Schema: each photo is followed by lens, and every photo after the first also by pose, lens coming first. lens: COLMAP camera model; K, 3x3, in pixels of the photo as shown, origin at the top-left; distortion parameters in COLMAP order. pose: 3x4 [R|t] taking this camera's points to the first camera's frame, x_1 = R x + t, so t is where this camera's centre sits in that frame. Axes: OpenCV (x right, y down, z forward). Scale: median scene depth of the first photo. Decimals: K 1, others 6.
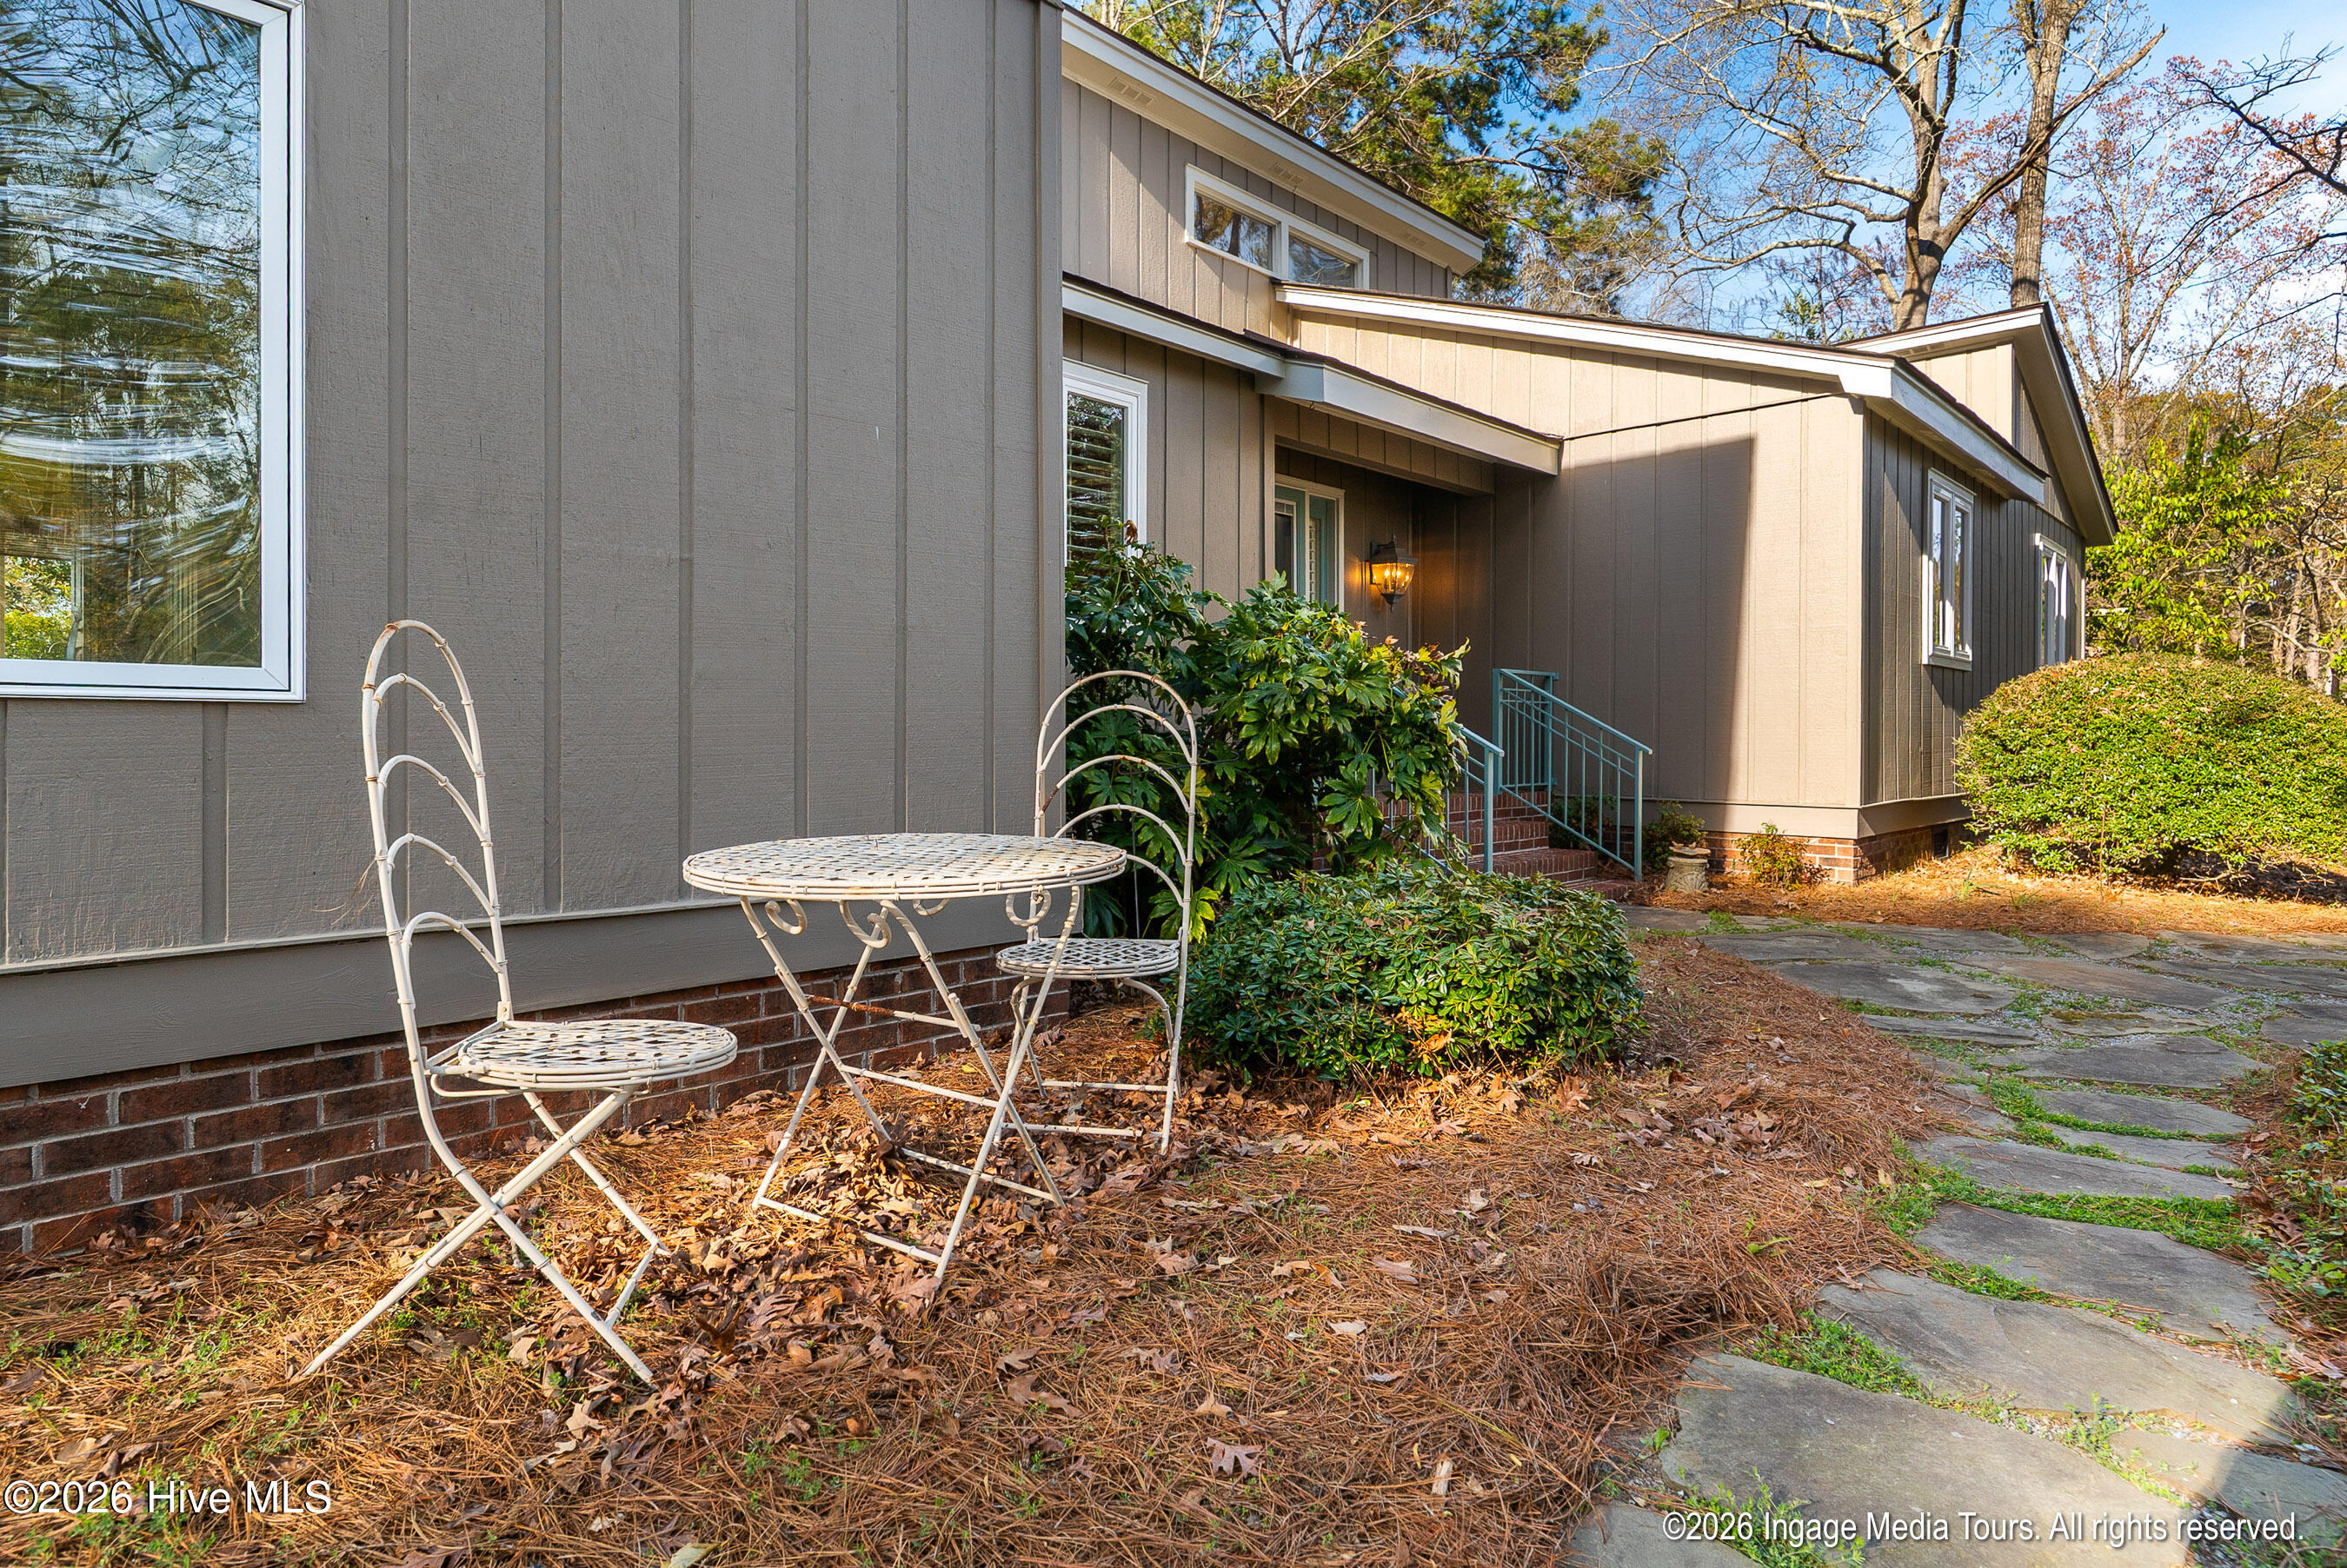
lens RADIAL K [[1301.6, 0, 1166.5], [0, 1301.6, 738.8], [0, 0, 1]] dist [0.004226, -0.000493]
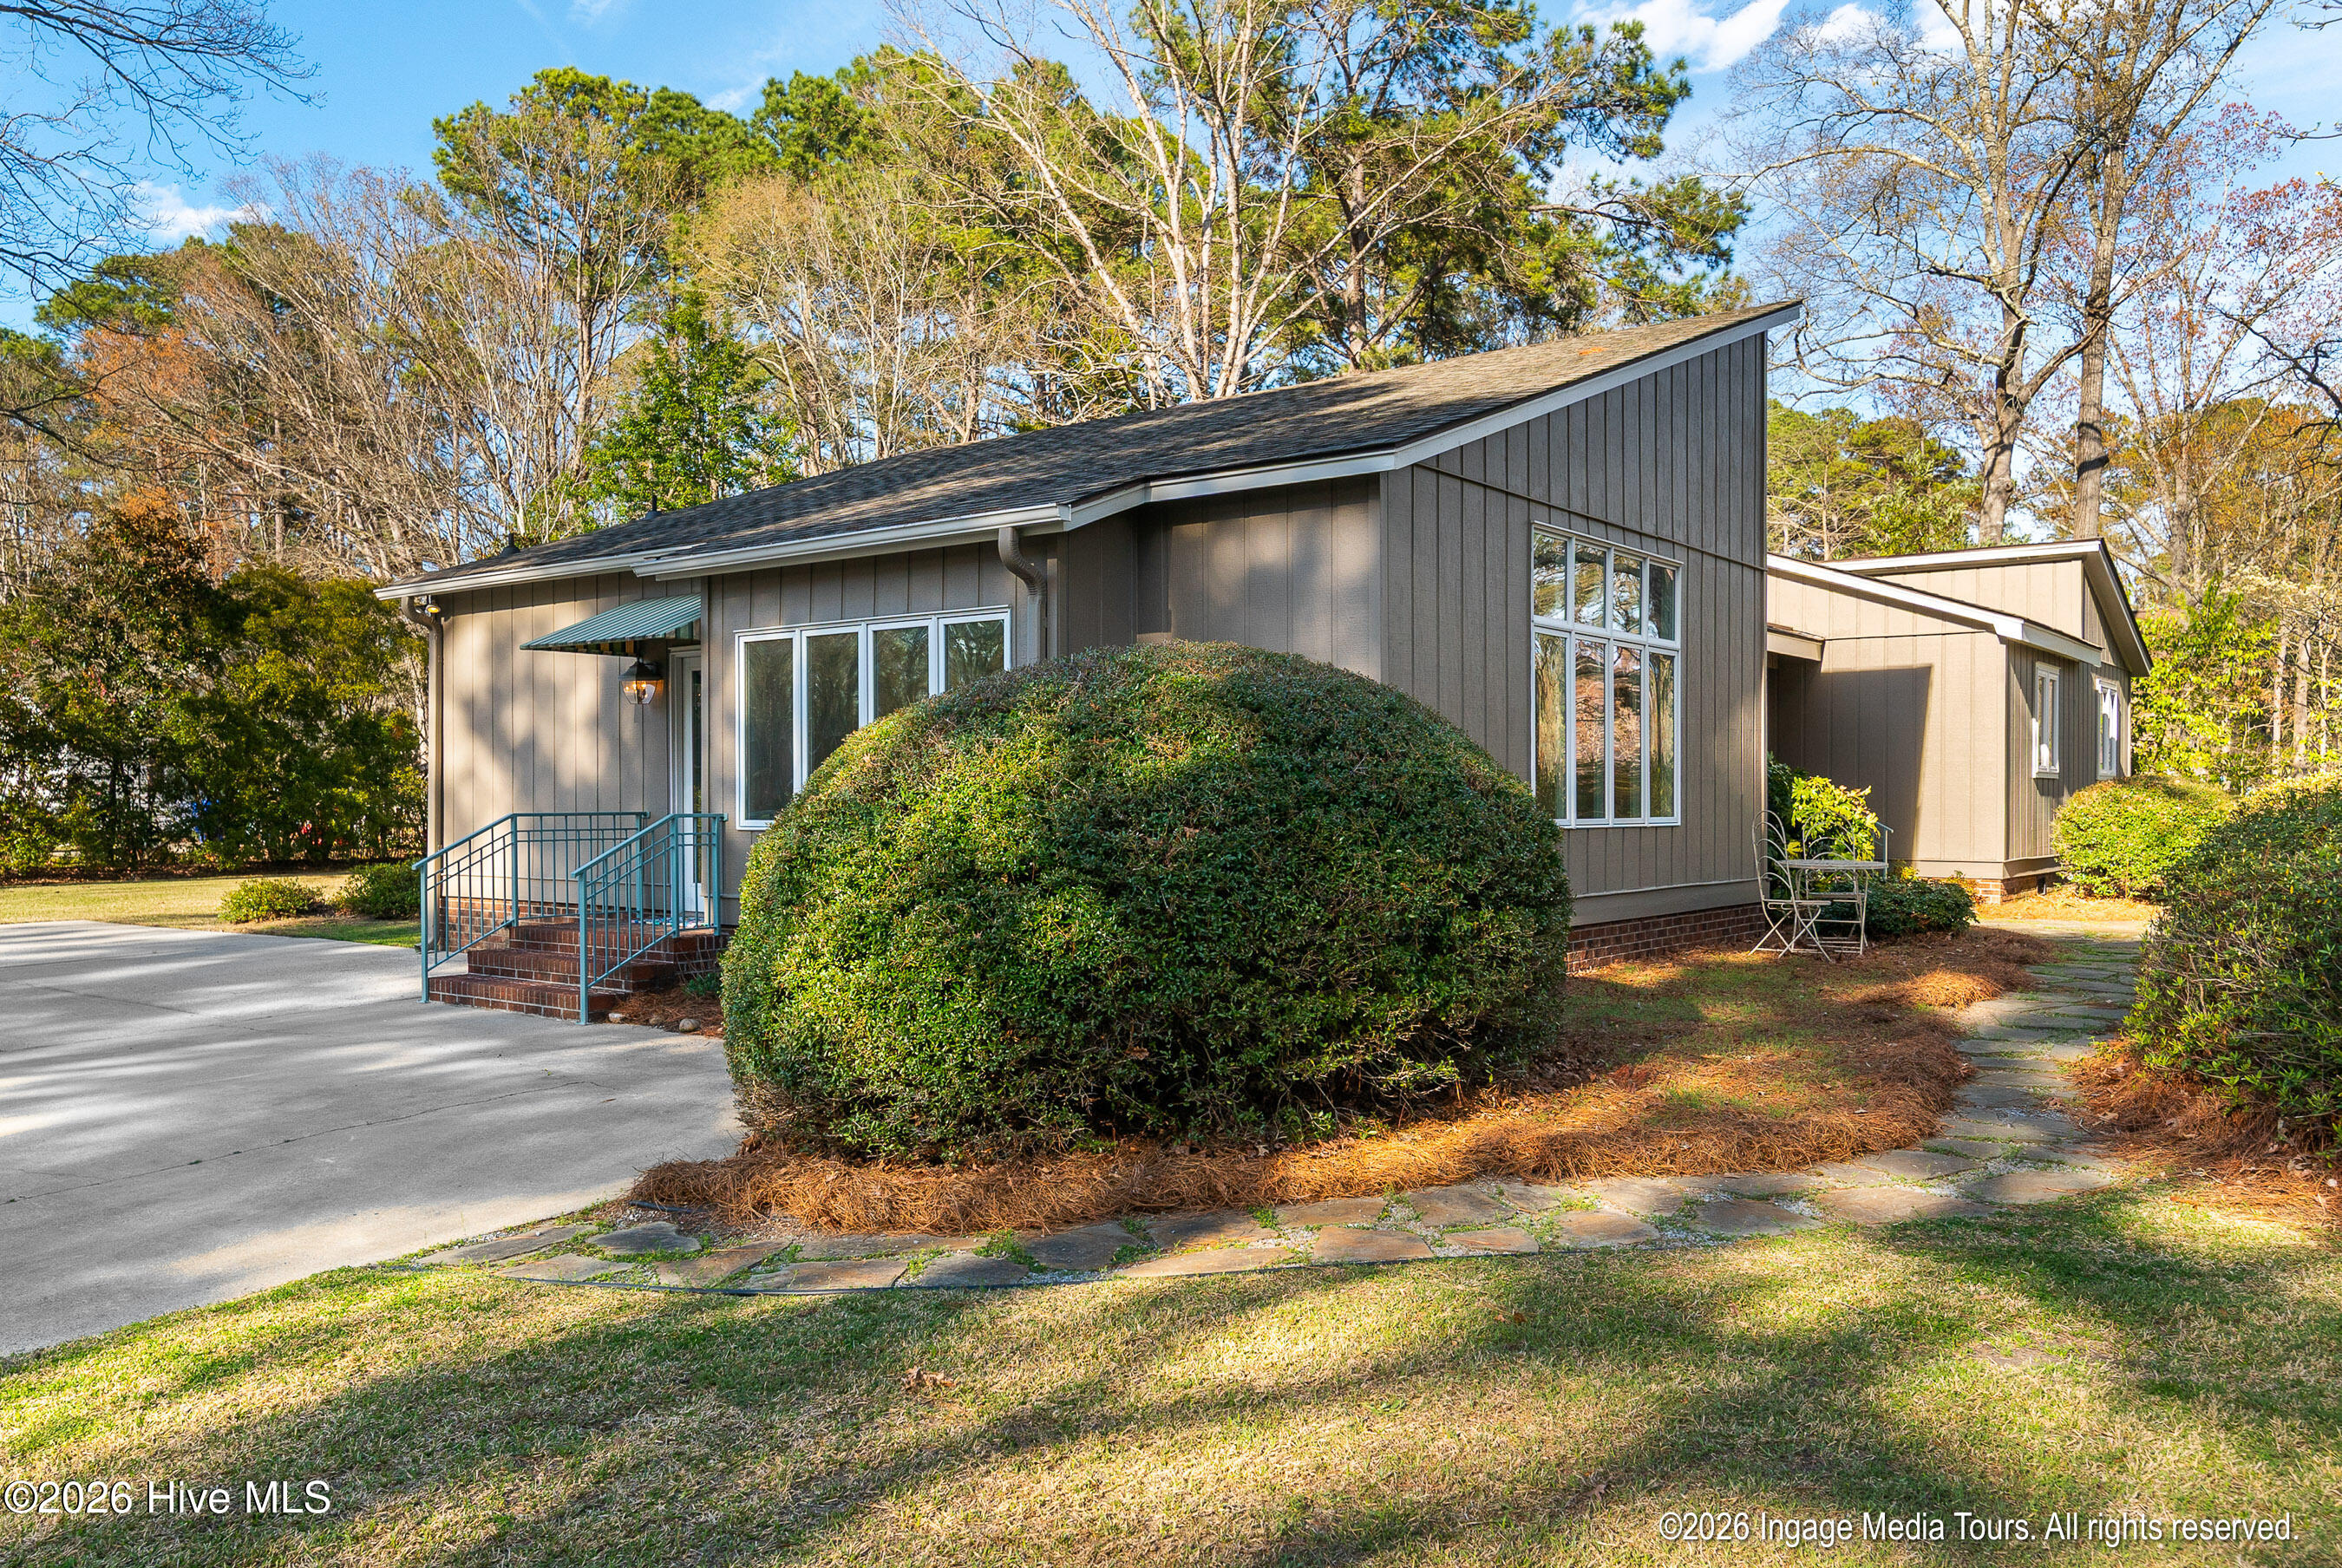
lens RADIAL K [[1765.3, 0, 1171.0], [0, 1765.3, 784.0], [0, 0, 1]] dist [-0.009365, -0.000892]
pose [[0.994920, 0.003242, 0.100620, -0.622136], [-0.002568, 0.999973, -0.006826, -0.025501], [-0.100640, 0.006533, 0.994901, -0.947611]]
